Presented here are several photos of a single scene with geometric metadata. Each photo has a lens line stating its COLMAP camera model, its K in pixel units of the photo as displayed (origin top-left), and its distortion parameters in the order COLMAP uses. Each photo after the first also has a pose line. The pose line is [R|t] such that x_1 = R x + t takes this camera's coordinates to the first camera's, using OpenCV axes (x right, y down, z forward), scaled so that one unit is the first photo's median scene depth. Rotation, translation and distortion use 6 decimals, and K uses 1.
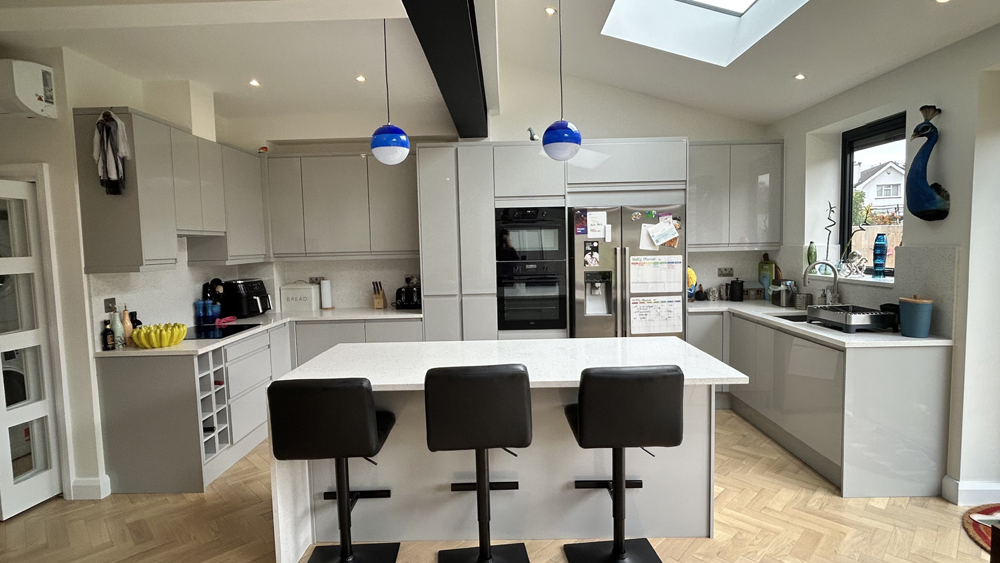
lens RADIAL K [[519.0, 0, 500.0], [0, 519.0, 281.5], [0, 0, 1]] dist [0.000680, 0.000093]
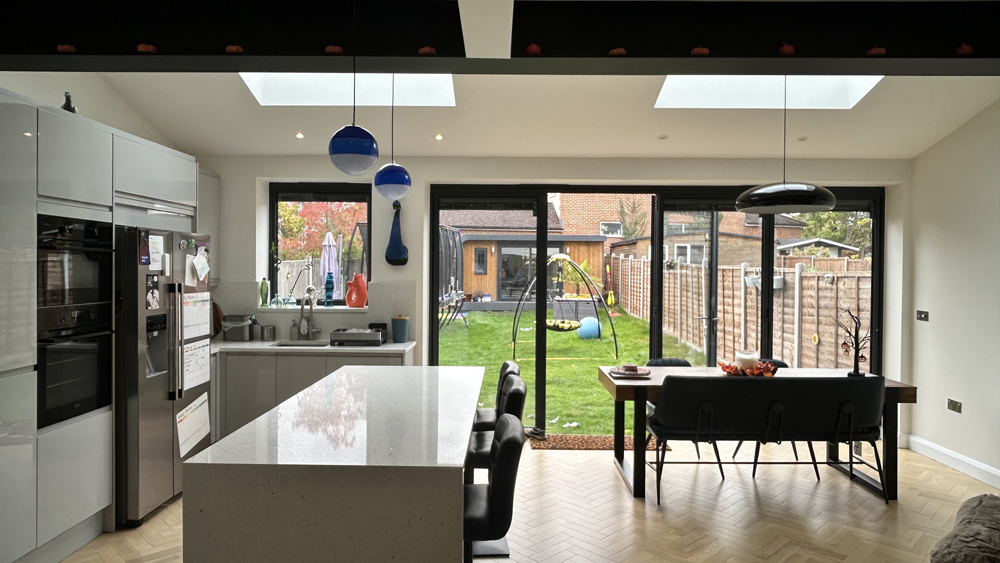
lens RADIAL K [[635.2, 0, 500.0], [0, 635.2, 281.5], [0, 0, 1]] dist [0.002023, 0.000991]
pose [[-0.009134, 0.003721, 0.999951, -0.731282], [0.069151, 0.997601, -0.003080, -0.030907], [-0.997564, 0.069120, -0.009370, 0.516593]]
